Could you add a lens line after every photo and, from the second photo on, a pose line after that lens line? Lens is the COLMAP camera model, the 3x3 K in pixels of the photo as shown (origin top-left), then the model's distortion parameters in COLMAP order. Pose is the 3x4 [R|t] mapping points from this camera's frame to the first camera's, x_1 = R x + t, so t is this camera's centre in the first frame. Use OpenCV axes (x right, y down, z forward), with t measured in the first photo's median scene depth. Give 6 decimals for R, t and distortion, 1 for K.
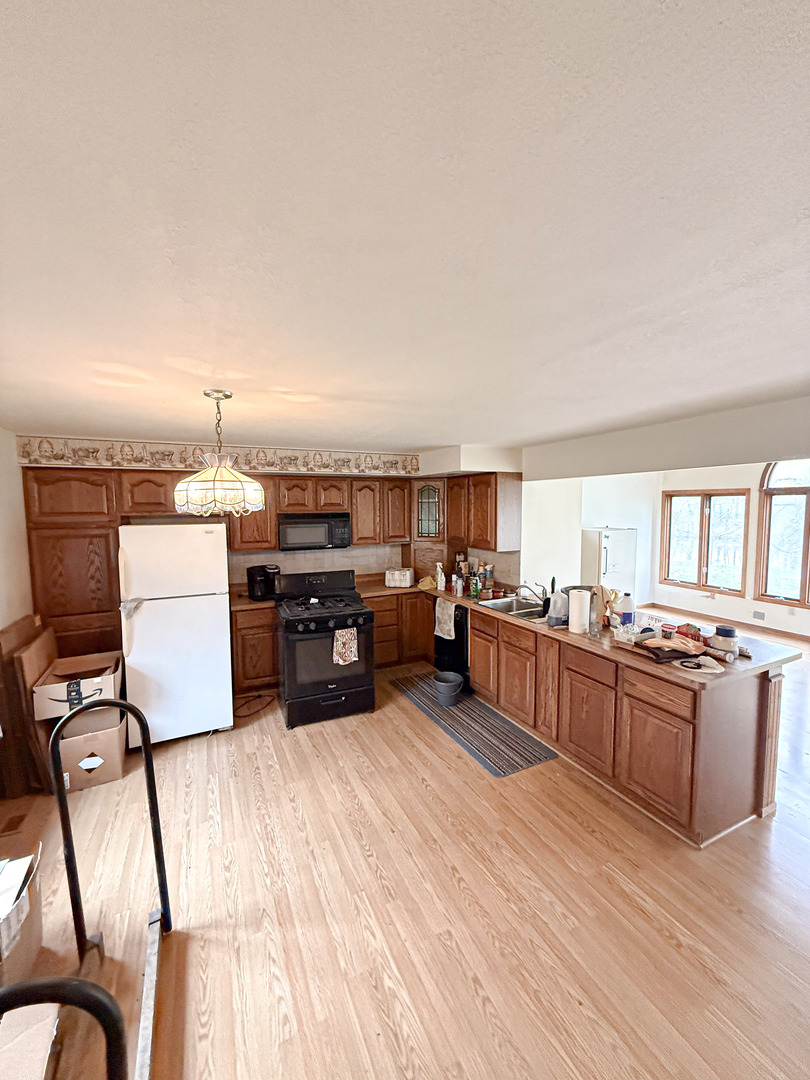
lens RADIAL K [[430.4, 0, 407.3], [0, 430.4, 535.8], [0, 0, 1]] dist [0.000792, 0.000045]
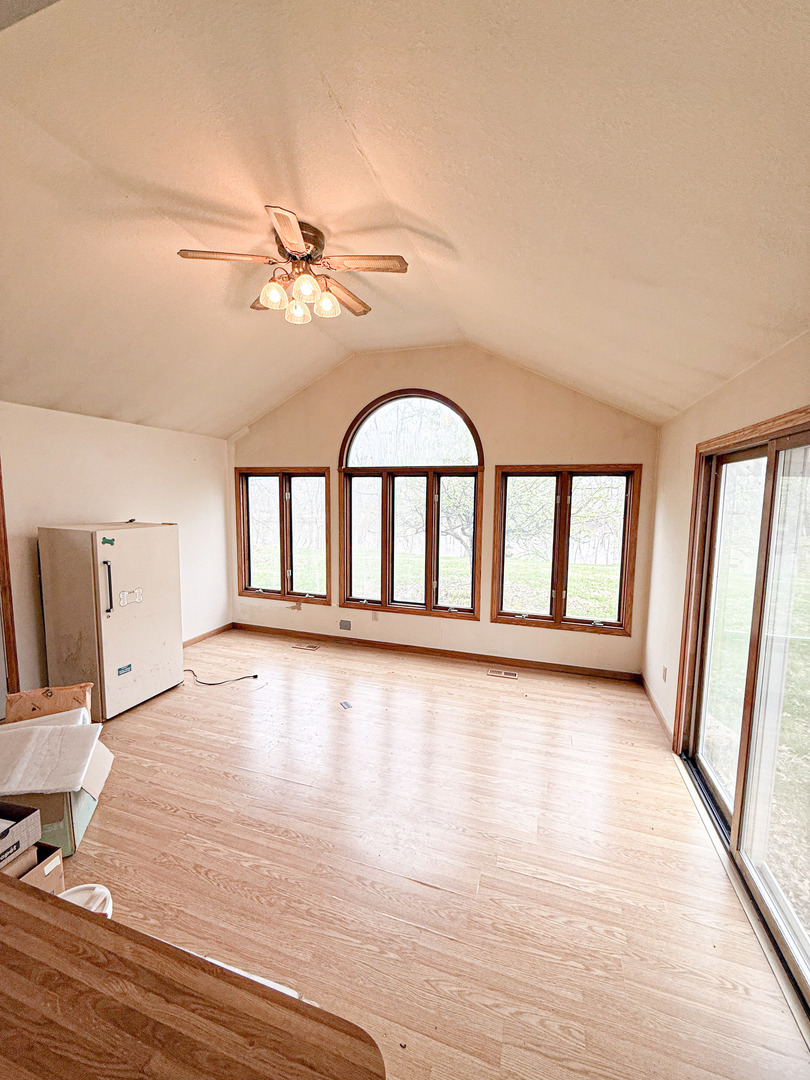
lens RADIAL K [[430.4, 0, 406.9], [0, 430.4, 538.0], [0, 0, 1]] dist [0.000792, 0.000045]
pose [[0.696602, -0.060051, 0.714940, 0.315199], [0.038664, 0.998185, 0.046169, -0.011299], [-0.716415, -0.004519, 0.697659, 0.338483]]
